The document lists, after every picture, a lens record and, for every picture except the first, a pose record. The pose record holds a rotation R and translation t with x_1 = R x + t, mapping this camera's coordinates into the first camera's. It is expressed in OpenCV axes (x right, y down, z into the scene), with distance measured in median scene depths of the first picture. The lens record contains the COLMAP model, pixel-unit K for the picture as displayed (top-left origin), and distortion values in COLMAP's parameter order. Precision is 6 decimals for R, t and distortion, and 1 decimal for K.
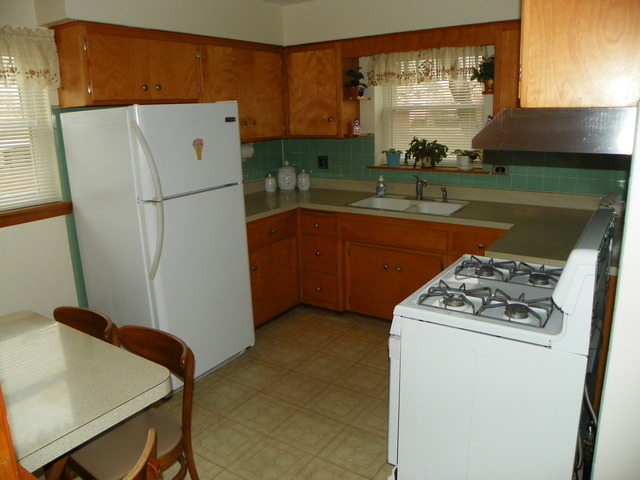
lens RADIAL K [[483.5, 0, 320.0], [0, 483.5, 240.0], [0, 0, 1]] dist [-0.111925, 0.007001]
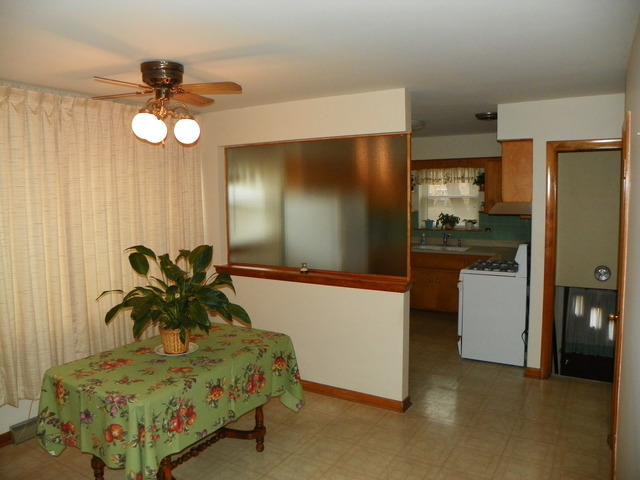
lens RADIAL K [[483.5, 0, 320.0], [0, 483.5, 240.0], [0, 0, 1]] dist [-0.111925, 0.007001]
pose [[0.998586, 0.011385, 0.051922, -0.372196], [-0.002980, 0.987249, -0.159157, 0.188497], [-0.053072, 0.158777, 0.985887, -0.796639]]
